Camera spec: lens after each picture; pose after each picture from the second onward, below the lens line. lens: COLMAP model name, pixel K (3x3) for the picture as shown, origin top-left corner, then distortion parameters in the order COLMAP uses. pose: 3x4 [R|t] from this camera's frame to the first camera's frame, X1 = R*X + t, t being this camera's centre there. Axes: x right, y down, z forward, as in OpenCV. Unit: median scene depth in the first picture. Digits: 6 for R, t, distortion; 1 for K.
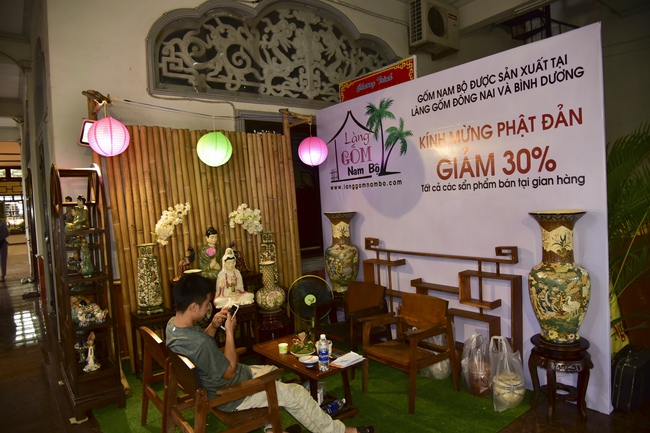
lens RADIAL K [[440.6, 0, 324.6], [0, 440.6, 217.9], [0, 0, 1]] dist [-0.042283, 0.007240]
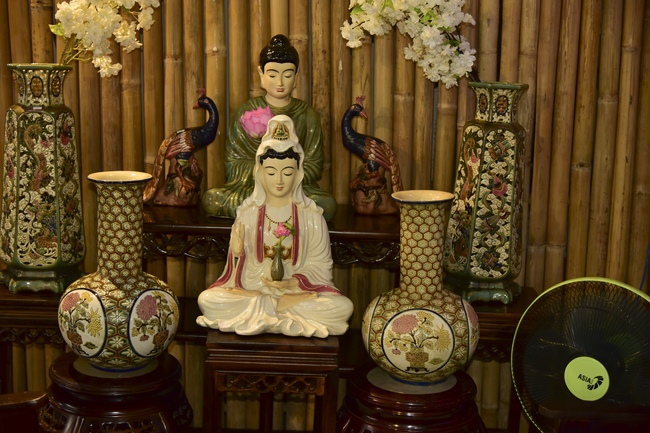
lens RADIAL K [[1007.2, 0, 325.2], [0, 1007.2, 217.2], [0, 0, 1]] dist [-0.044889, 0.000000]
pose [[0.814249, 0.186715, -0.549669, 0.146199], [-0.108789, 0.979167, 0.171457, 0.021679], [0.570231, -0.079811, 0.817598, 0.503761]]
